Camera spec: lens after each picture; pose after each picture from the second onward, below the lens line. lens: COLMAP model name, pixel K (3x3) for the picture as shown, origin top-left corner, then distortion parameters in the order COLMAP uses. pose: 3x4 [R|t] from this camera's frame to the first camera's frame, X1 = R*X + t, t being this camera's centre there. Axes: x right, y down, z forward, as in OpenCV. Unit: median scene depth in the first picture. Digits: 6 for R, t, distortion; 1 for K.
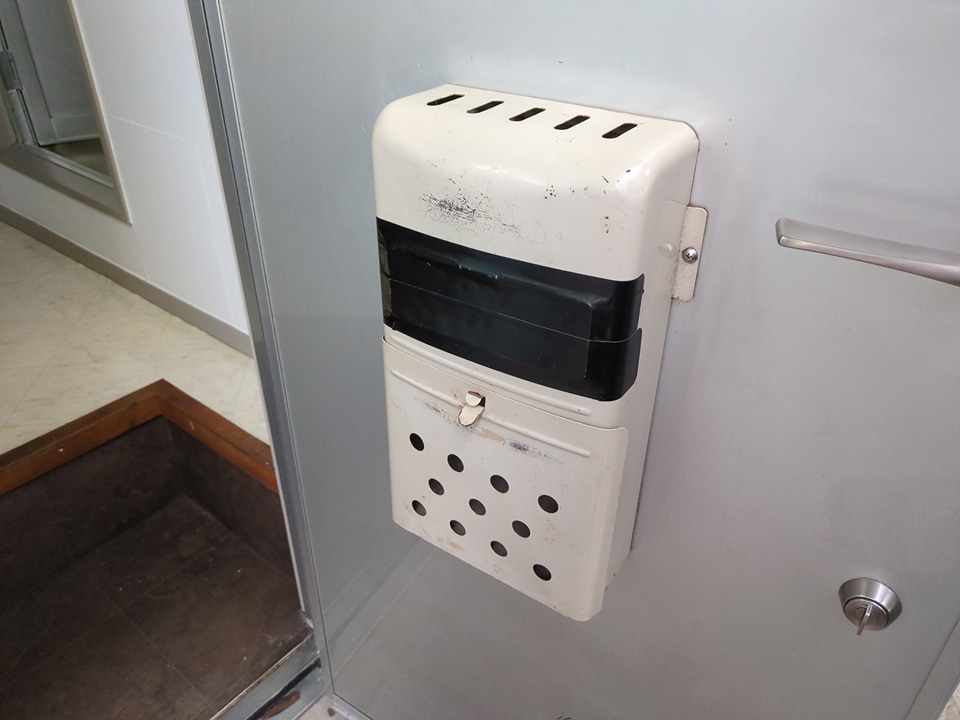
lens RADIAL K [[725.1, 0, 479.1], [0, 725.1, 360.4], [0, 0, 1]] dist [0.024063, -0.017979]
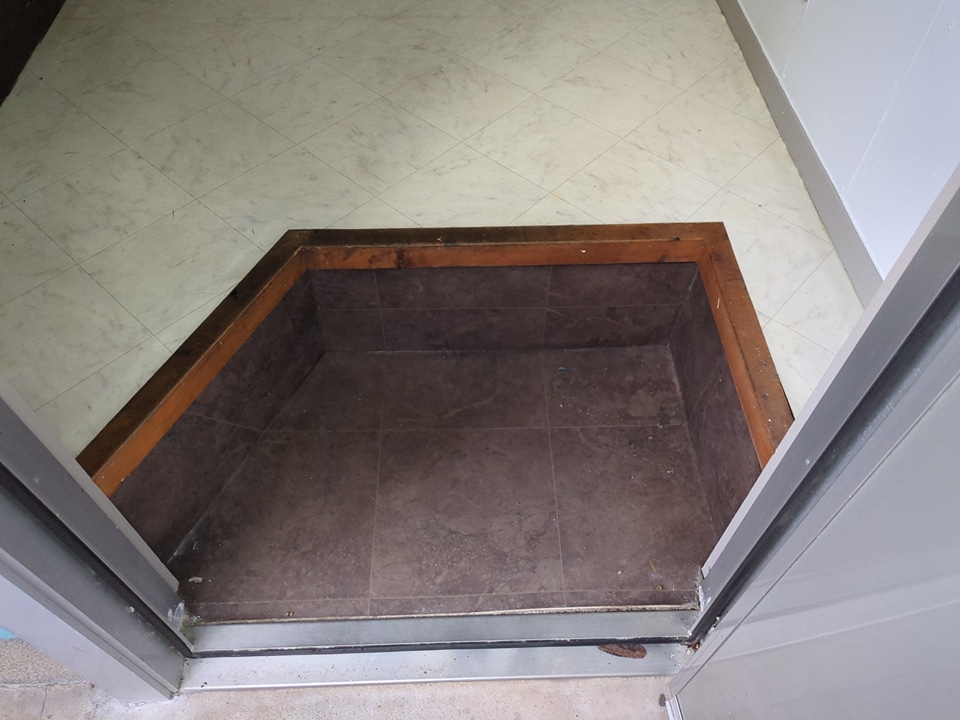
lens RADIAL K [[725.1, 0, 480.5], [0, 725.1, 360.1], [0, 0, 1]] dist [0.024063, -0.017979]
pose [[0.654300, 0.594955, -0.466820, -0.151556], [-0.409645, 0.797724, 0.442524, -0.101638], [0.635675, -0.098313, 0.765671, 0.213619]]
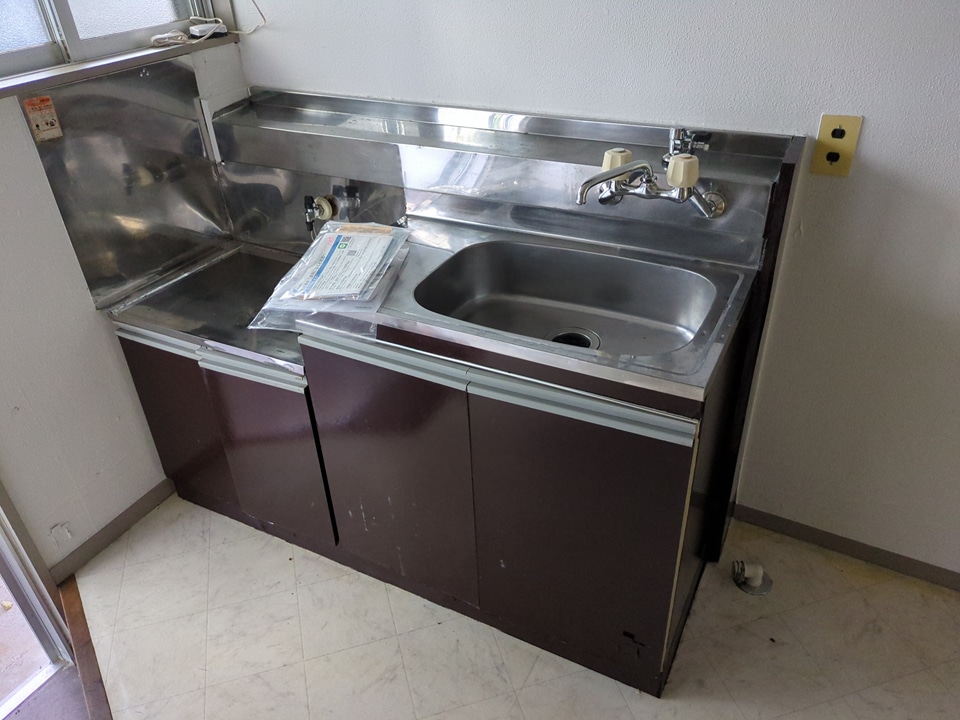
lens RADIAL K [[725.1, 0, 476.1], [0, 725.1, 358.5], [0, 0, 1]] dist [0.024063, -0.017979]
pose [[-0.985549, 0.125322, -0.113966, -1.109527], [-0.050670, 0.423883, 0.904298, -0.887074], [0.161637, 0.897005, -0.411408, 0.690983]]
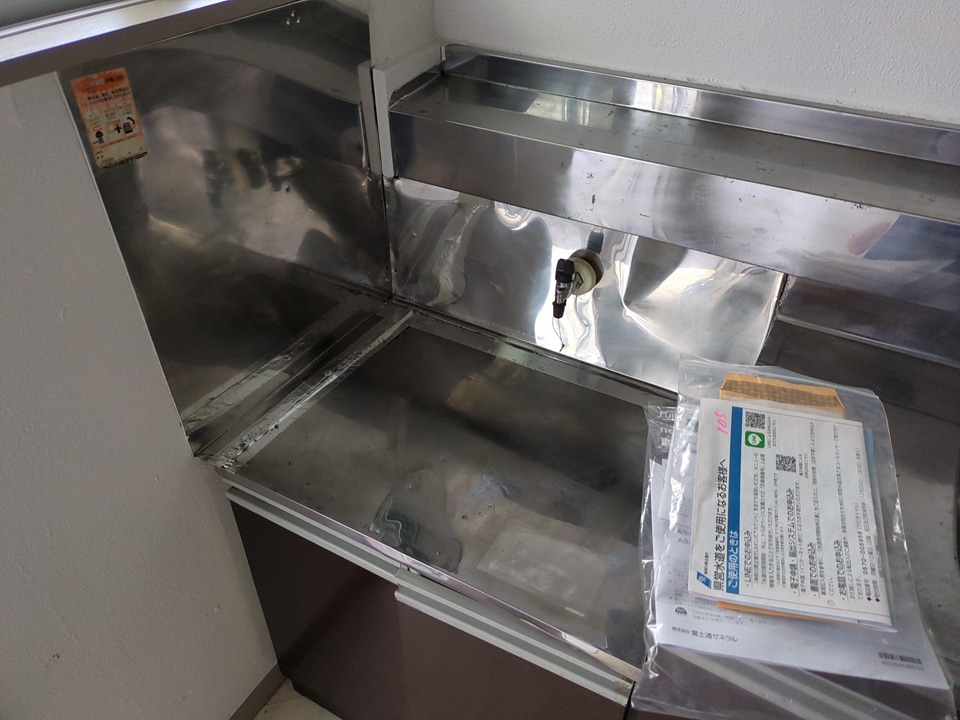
lens RADIAL K [[725.1, 0, 481.9], [0, 725.1, 369.4], [0, 0, 1]] dist [0.024063, -0.017979]
pose [[-0.990795, 0.085575, -0.104890, -0.861420], [-0.071335, 0.328471, 0.941817, -0.510708], [0.115049, 0.940630, -0.319343, 0.232372]]
